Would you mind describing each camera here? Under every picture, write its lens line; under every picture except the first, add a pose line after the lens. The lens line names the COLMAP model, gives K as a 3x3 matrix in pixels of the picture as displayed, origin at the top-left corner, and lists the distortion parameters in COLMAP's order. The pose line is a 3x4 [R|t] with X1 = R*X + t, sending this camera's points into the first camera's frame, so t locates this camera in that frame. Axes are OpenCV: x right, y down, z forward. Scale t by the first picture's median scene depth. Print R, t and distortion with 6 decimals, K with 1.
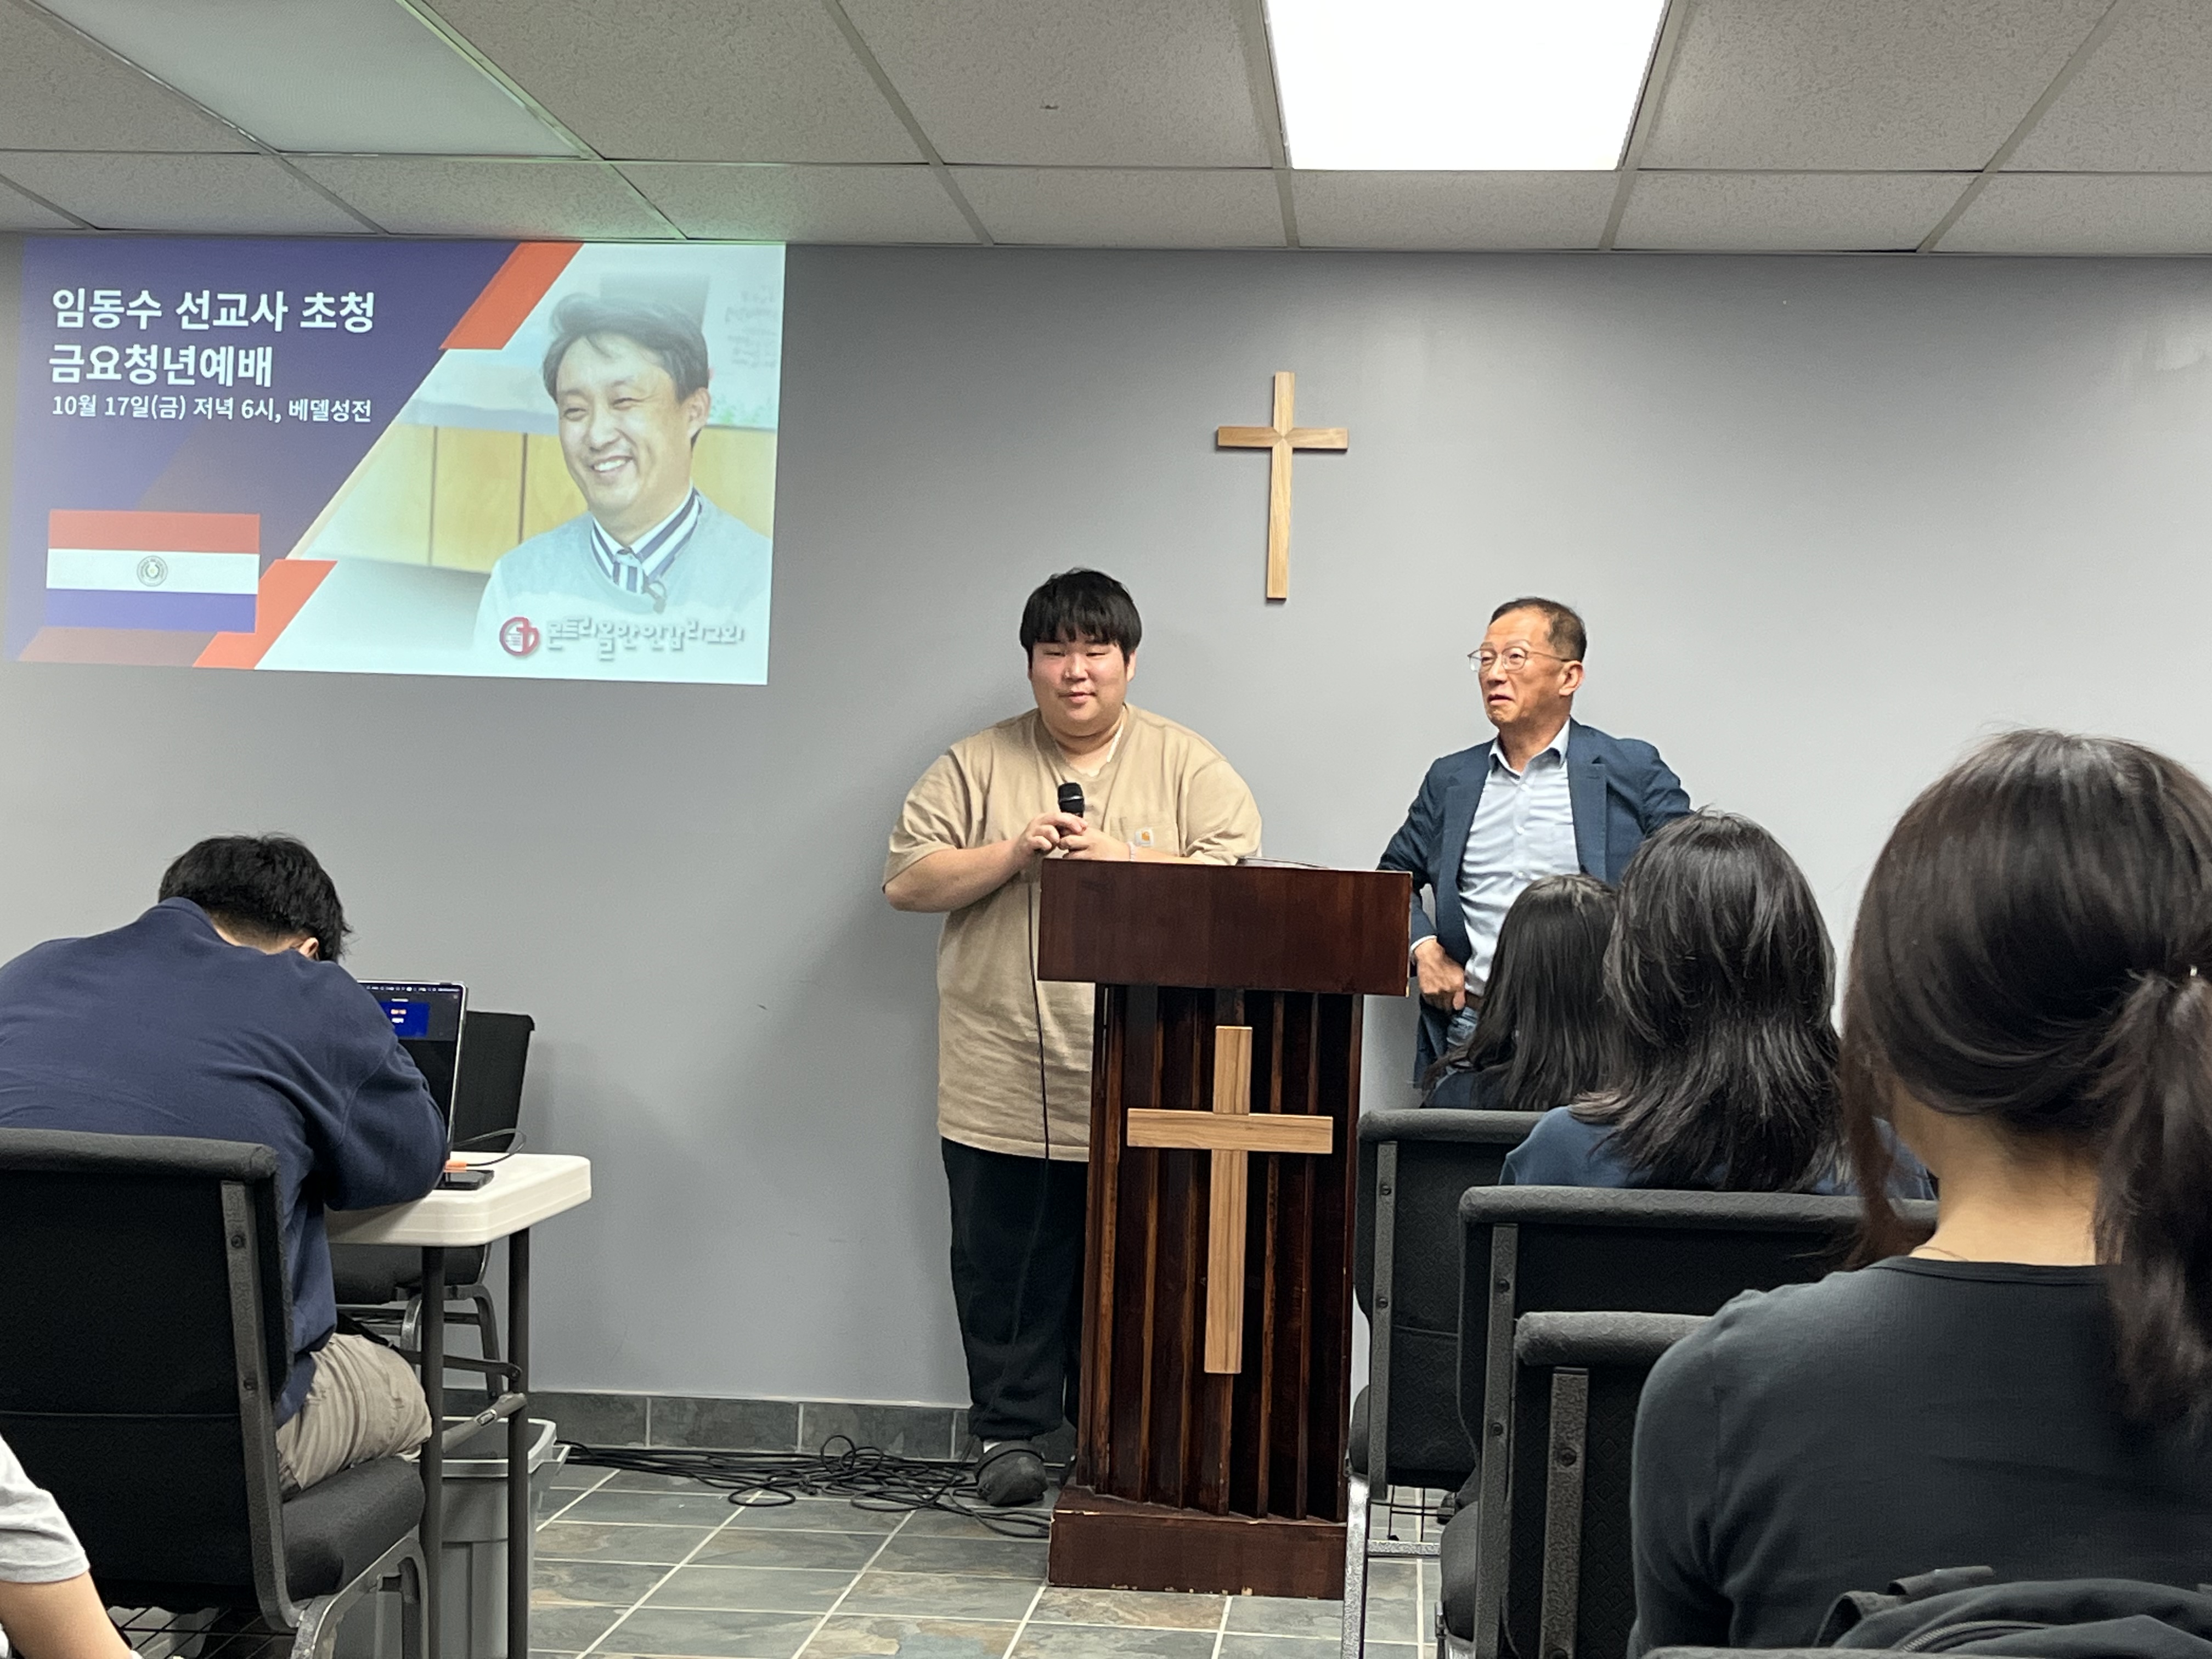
lens RADIAL K [[3118.9, 0, 1111.1], [0, 3118.9, 832.3], [0, 0, 1]] dist [0.078069, 0.000000]
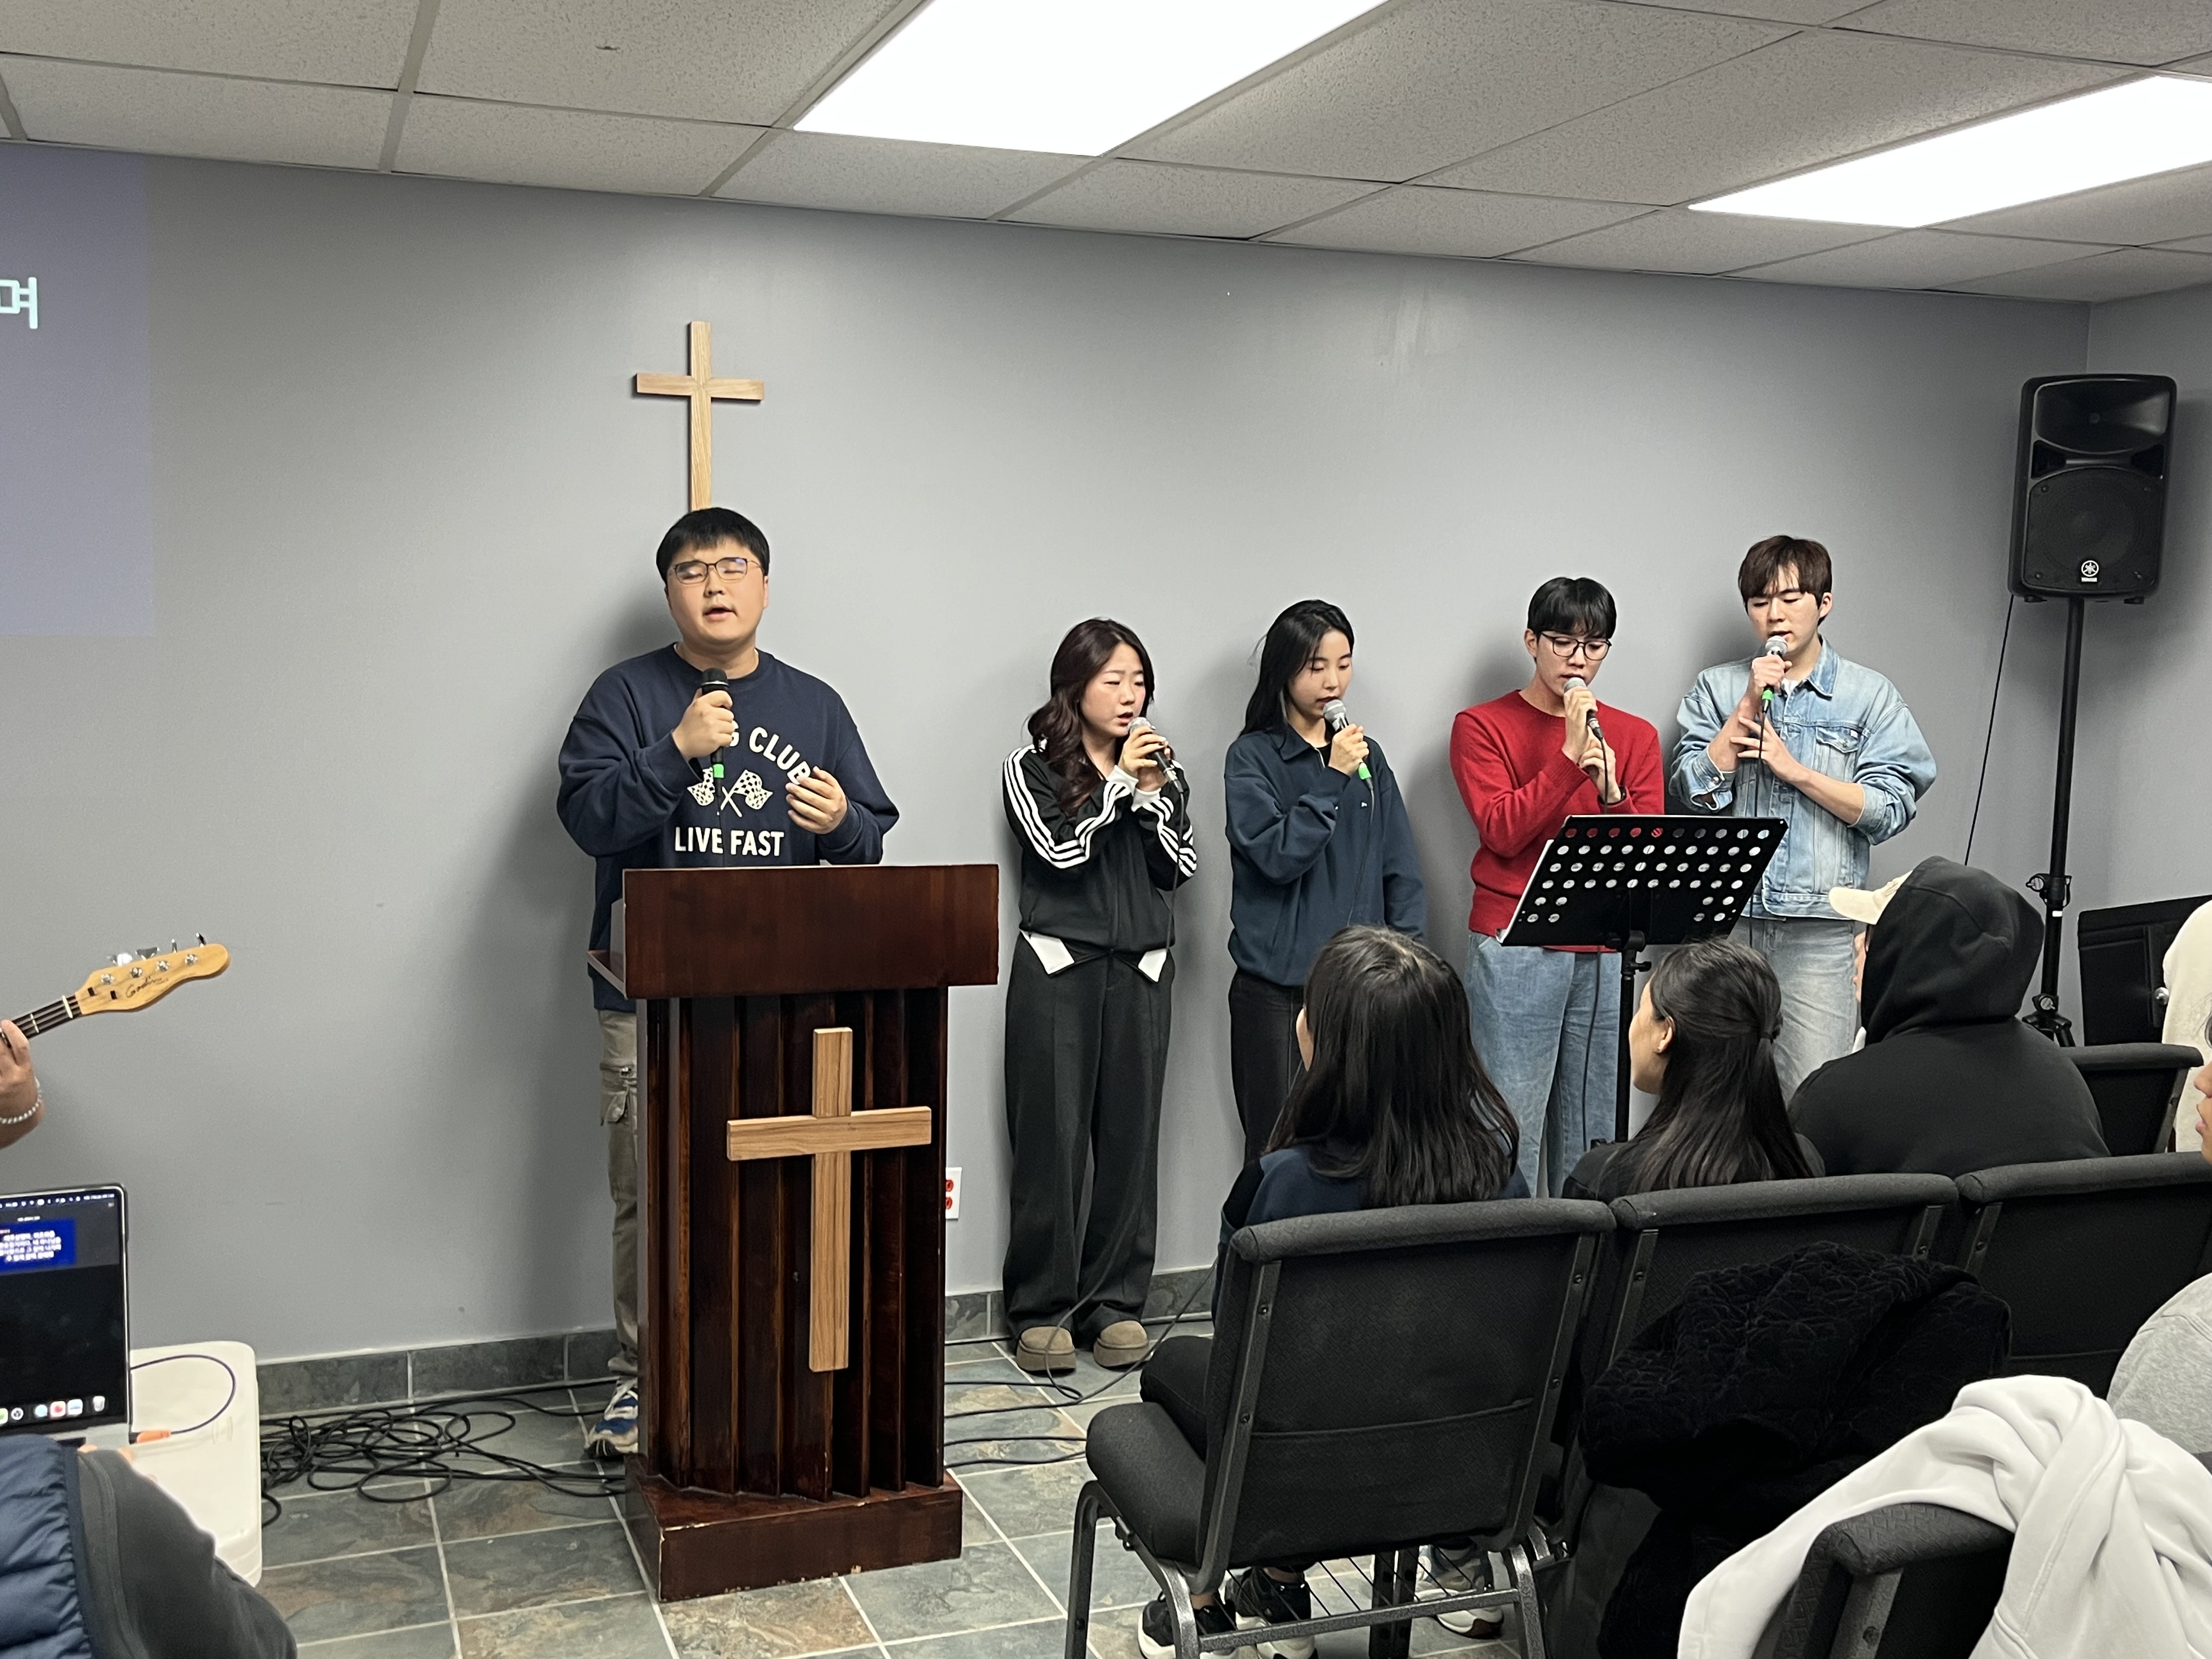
lens RADIAL K [[2185.8, 0, 1107.6], [0, 2185.8, 831.4], [0, 0, 1]] dist [0.004284, 0.000000]
pose [[0.901445, -0.059732, 0.428753, -0.173399], [0.010213, 0.993093, 0.116881, -0.078683], [-0.432774, -0.100983, 0.895829, 0.349596]]
